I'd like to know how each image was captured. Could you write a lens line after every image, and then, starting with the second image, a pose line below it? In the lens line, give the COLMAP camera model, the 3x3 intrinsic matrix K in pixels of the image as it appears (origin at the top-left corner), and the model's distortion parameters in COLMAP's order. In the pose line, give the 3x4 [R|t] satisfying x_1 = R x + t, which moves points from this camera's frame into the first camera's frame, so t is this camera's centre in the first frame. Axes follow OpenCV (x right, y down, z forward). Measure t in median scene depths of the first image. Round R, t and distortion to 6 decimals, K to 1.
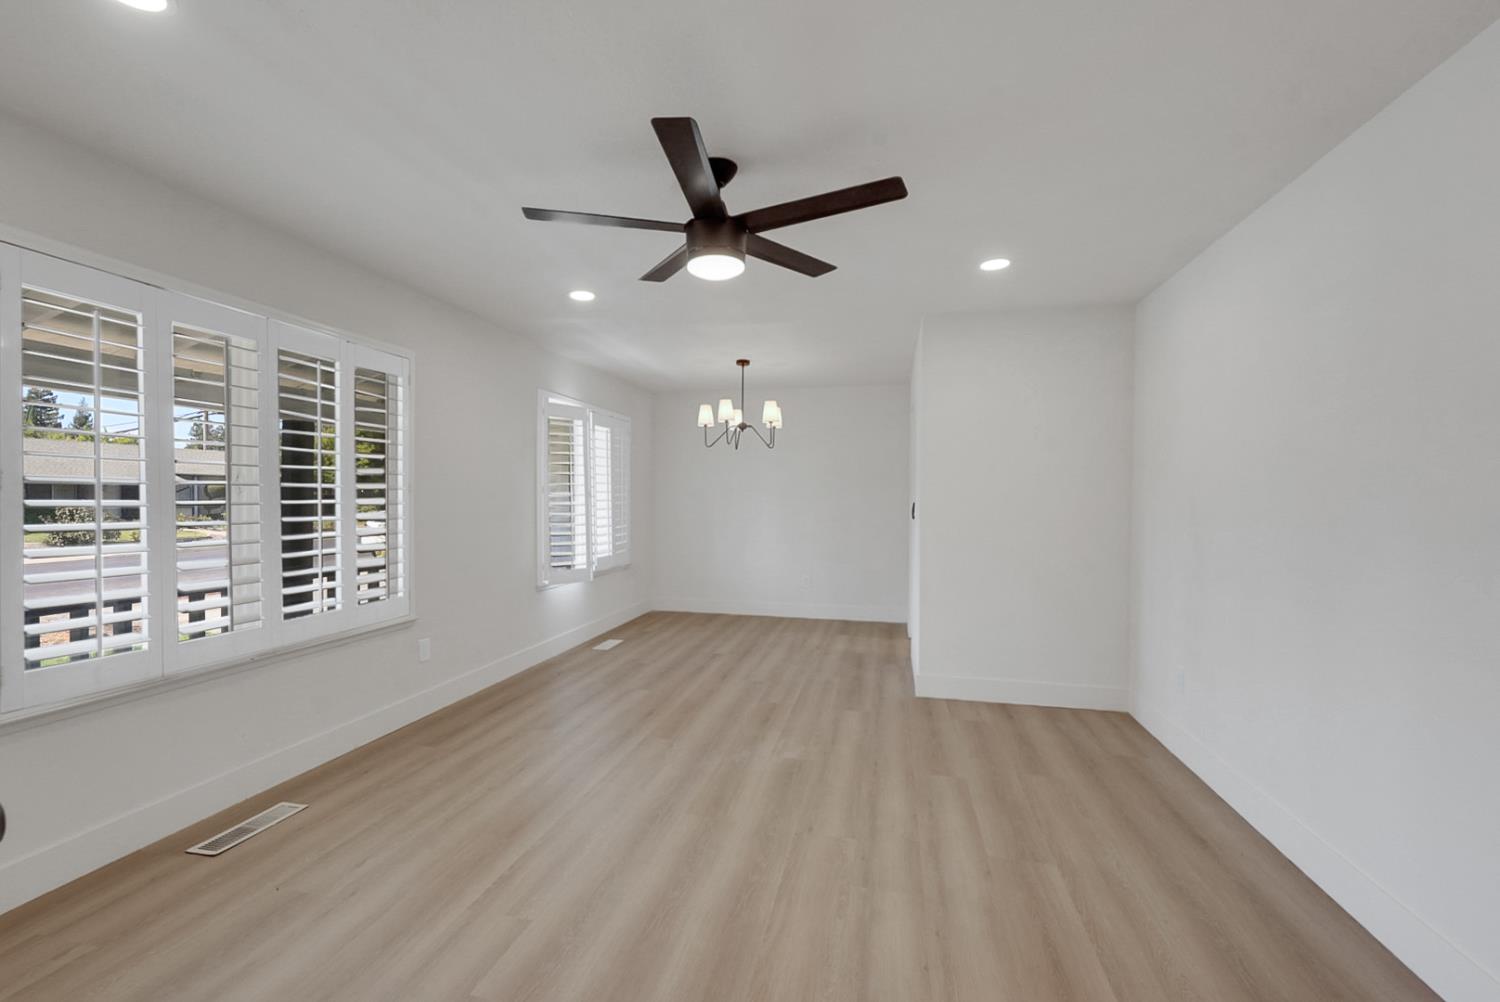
lens RADIAL K [[677.1, 0, 762.7], [0, 677.1, 501.4], [0, 0, 1]] dist [0.000242, 0.000282]
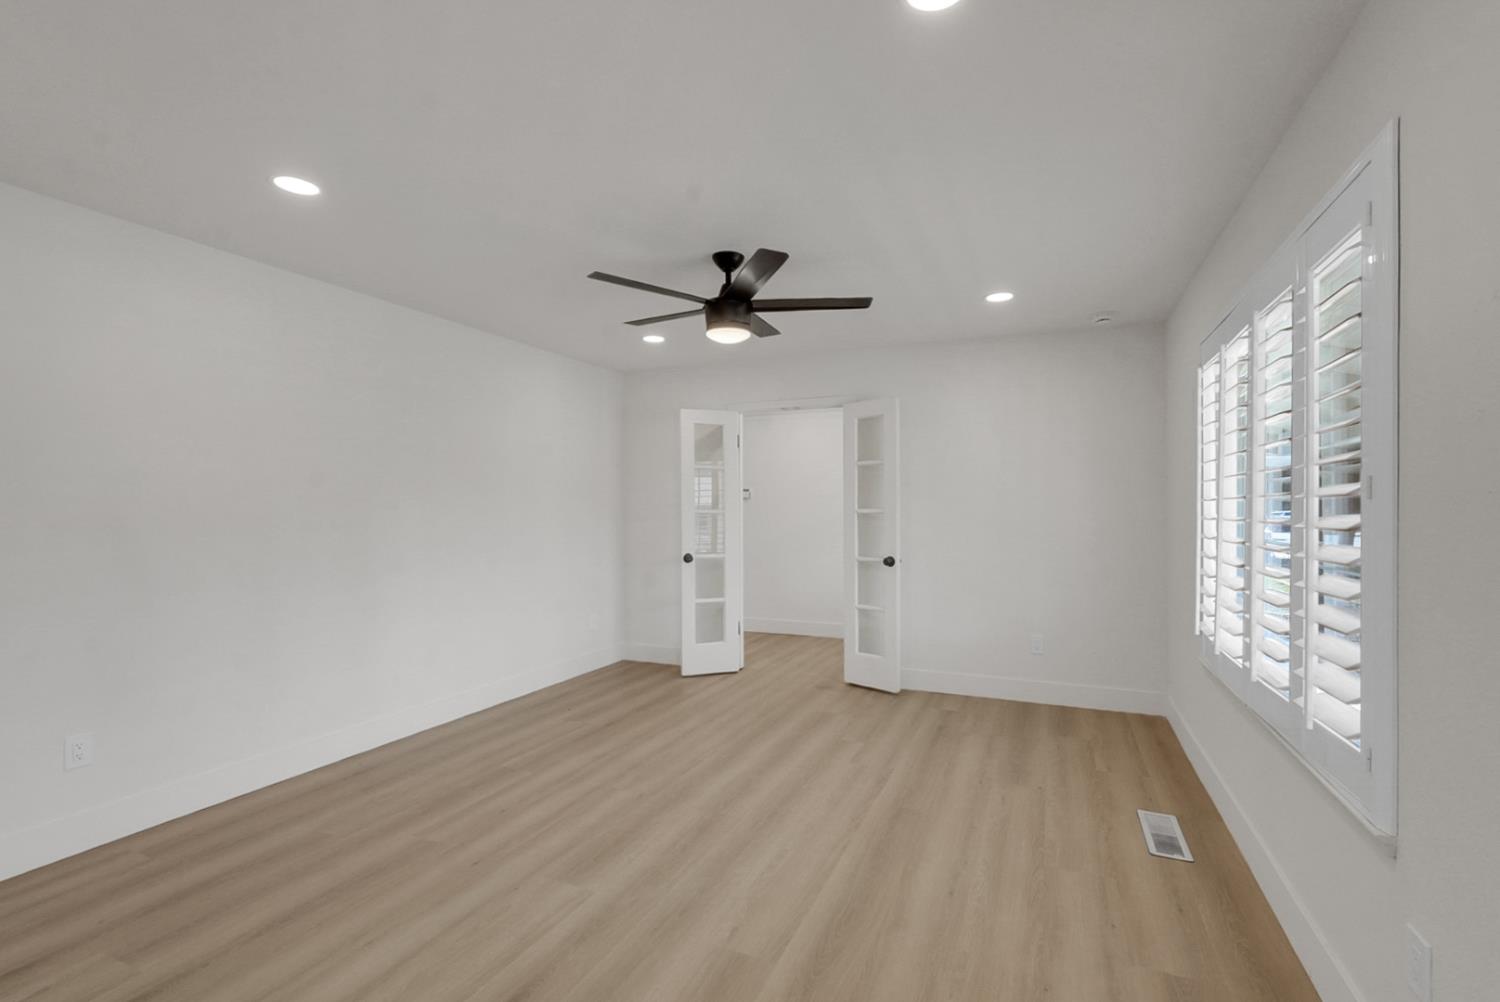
lens RADIAL K [[677.1, 0, 762.7], [0, 677.1, 501.4], [0, 0, 1]] dist [0.000242, 0.000282]
pose [[-0.977019, 0.001563, 0.213149, -0.353561], [0.000707, 0.999991, -0.004093, -0.012498], [-0.213153, -0.003848, -0.977011, 1.940018]]
